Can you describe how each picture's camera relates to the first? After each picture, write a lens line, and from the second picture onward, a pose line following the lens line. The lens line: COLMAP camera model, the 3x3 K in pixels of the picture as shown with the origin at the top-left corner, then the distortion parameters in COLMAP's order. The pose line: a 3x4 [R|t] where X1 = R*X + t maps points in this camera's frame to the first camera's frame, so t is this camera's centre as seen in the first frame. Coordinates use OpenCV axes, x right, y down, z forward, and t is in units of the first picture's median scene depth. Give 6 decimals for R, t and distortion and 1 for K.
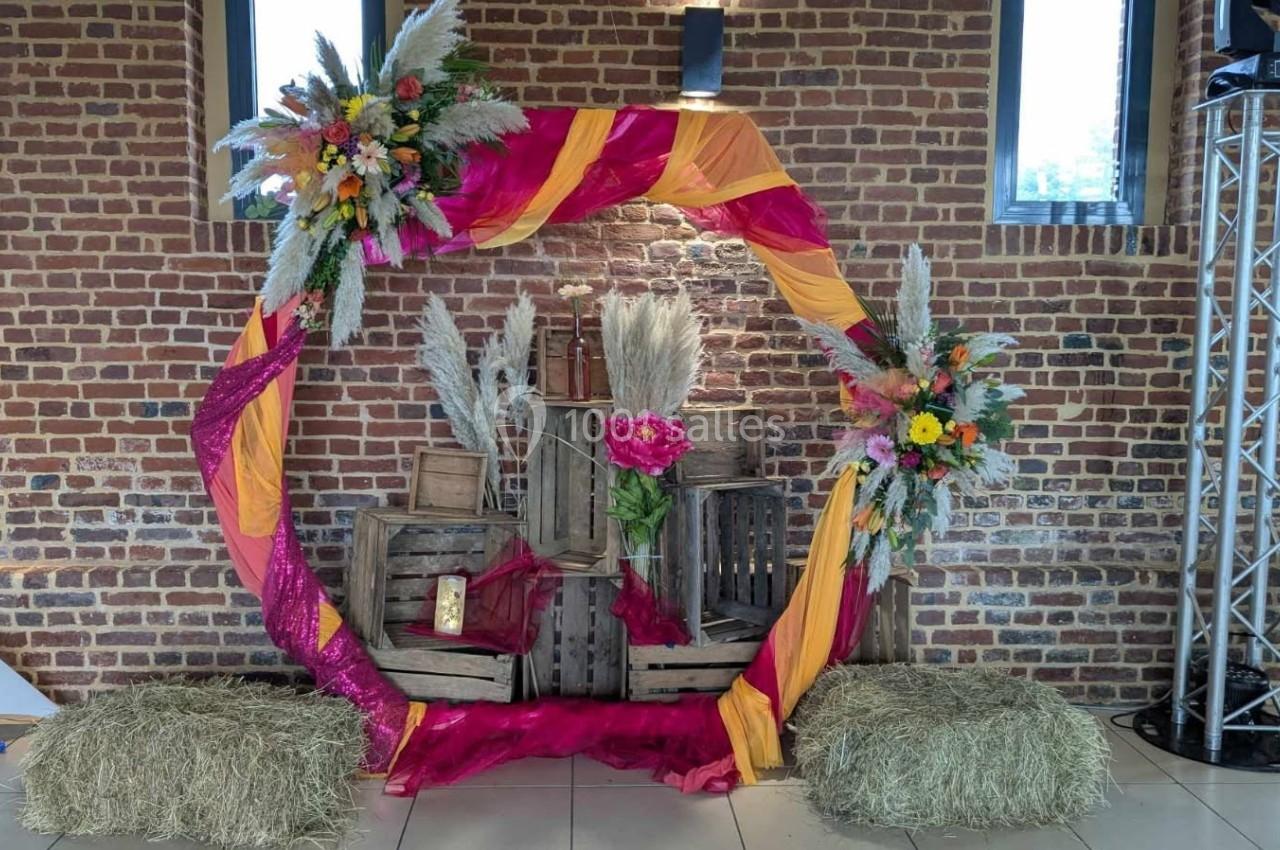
lens RADIAL K [[1005.8, 0, 638.9], [0, 1005.8, 419.7], [0, 0, 1]] dist [0.026944, -0.044025]
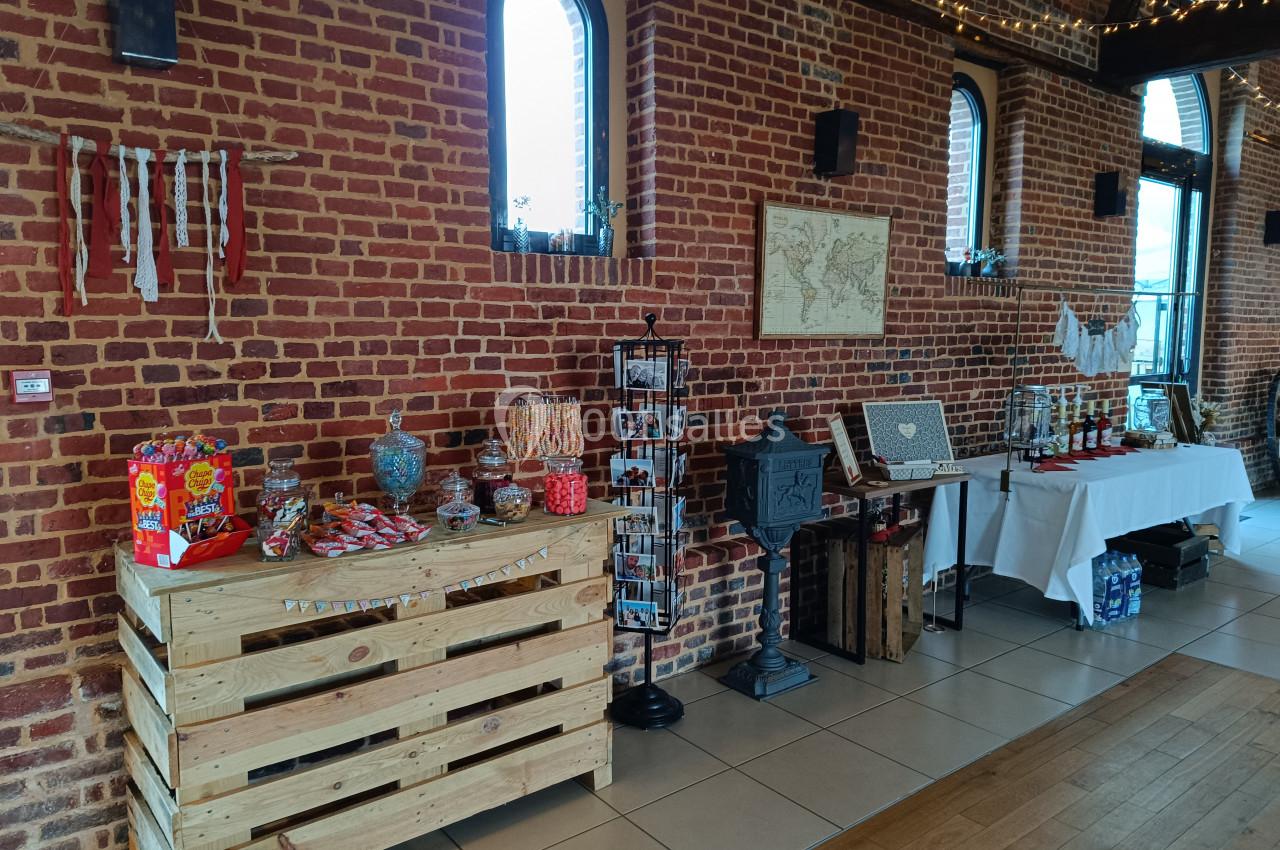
lens RADIAL K [[942.2, 0, 642.7], [0, 942.2, 421.1], [0, 0, 1]] dist [0.020805, -0.023611]
pose [[0.781519, -0.068660, 0.620092, -0.924493], [0.052883, 0.997639, 0.043813, -0.059131], [-0.621637, -0.001448, 0.783304, 0.156769]]
